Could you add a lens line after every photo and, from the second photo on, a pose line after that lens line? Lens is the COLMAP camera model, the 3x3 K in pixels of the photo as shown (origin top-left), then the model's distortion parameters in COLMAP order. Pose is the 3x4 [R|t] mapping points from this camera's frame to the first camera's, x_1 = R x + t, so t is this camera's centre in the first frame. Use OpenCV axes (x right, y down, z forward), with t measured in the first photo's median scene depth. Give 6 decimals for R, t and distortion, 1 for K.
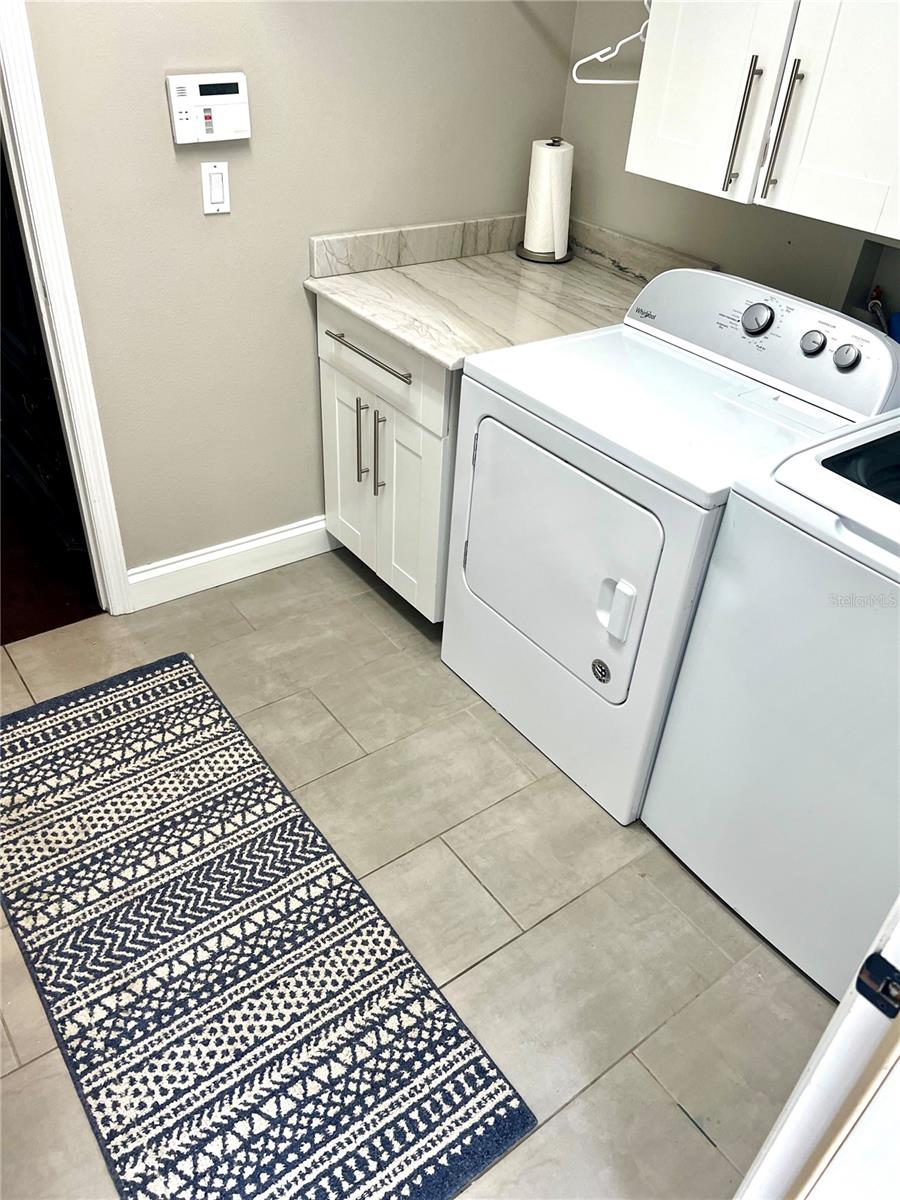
lens RADIAL K [[892.4, 0, 450.0], [0, 892.4, 600.0], [0, 0, 1]] dist [0.039837, -0.046719]
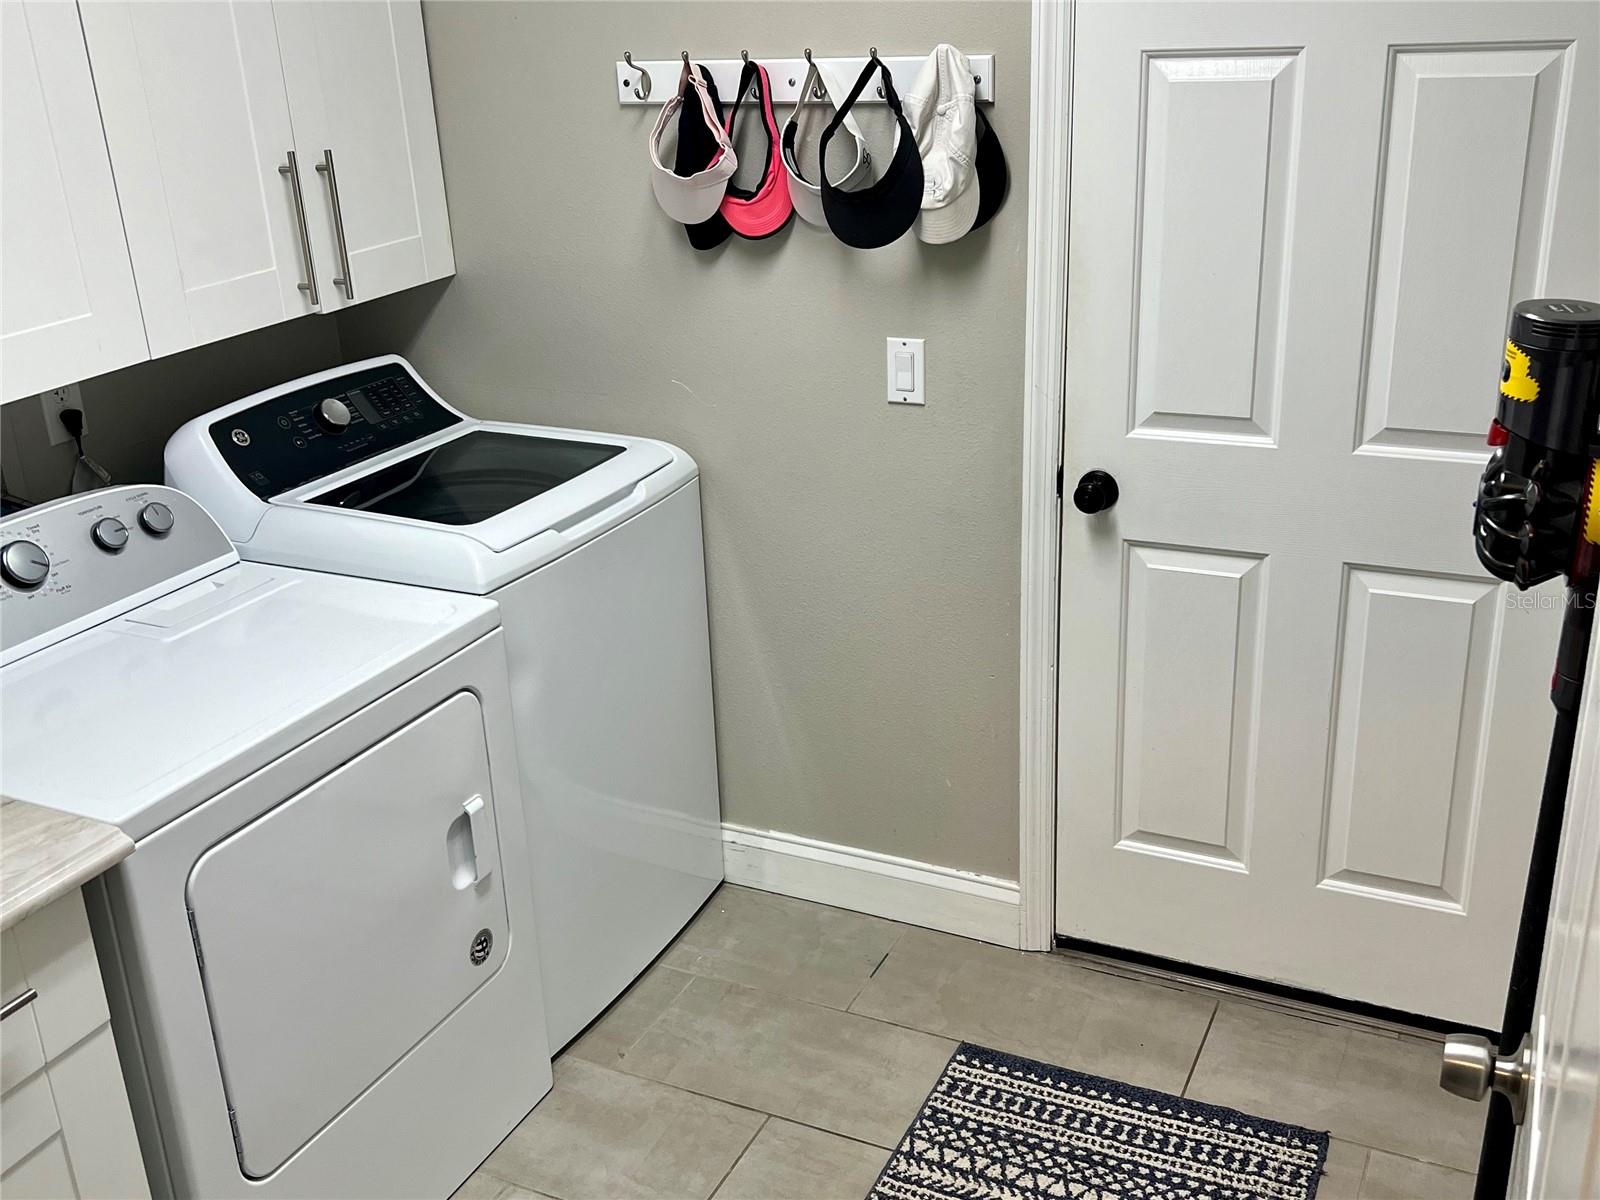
lens RADIAL K [[1613.2, 0, 800.0], [0, 1613.2, 600.0], [0, 0, 1]] dist [0.007527, -0.033961]
pose [[-0.463973, -0.363654, 0.807765, -1.026340], [0.522641, 0.623868, 0.581064, -0.819550], [-0.715245, 0.691769, -0.099397, 0.898783]]
